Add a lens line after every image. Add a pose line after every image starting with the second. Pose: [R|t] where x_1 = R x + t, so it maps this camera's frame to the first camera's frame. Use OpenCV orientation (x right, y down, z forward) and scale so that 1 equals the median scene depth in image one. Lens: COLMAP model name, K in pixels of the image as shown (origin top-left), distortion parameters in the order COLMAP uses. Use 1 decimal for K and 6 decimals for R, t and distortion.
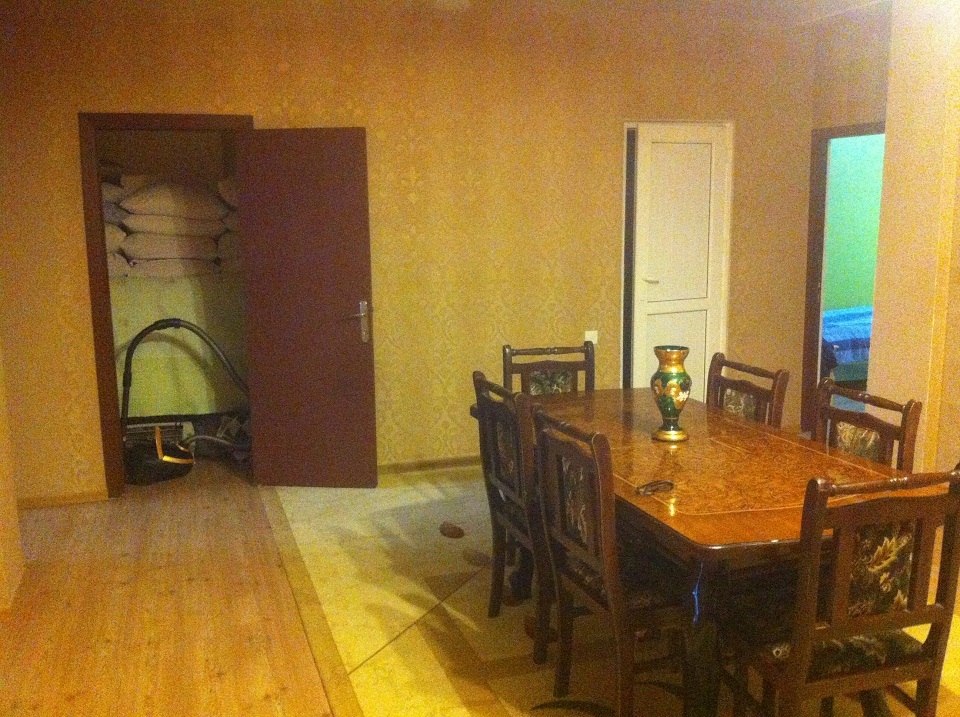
lens RADIAL K [[910.0, 0, 479.1], [0, 910.0, 359.7], [0, 0, 1]] dist [-0.006832, 0.000000]
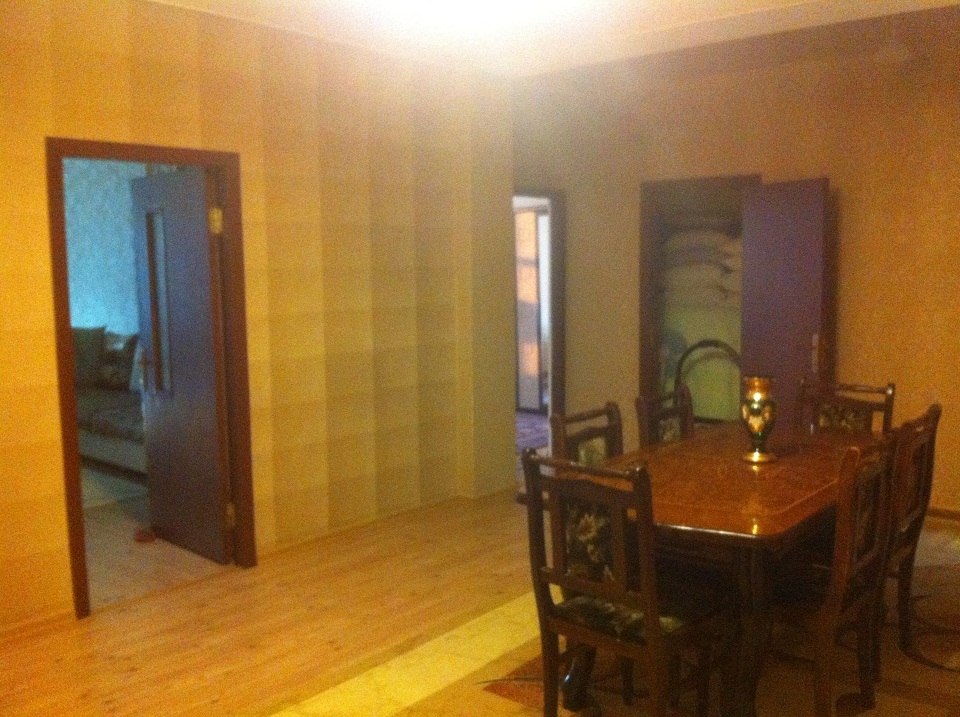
lens RADIAL K [[910.0, 0, 478.7], [0, 910.0, 357.5], [0, 0, 1]] dist [-0.006832, 0.000000]
pose [[0.505558, 0.094911, -0.857557, 1.368023], [-0.138874, 0.989923, 0.027691, -0.025364], [0.851543, 0.105093, 0.513644, 0.218772]]
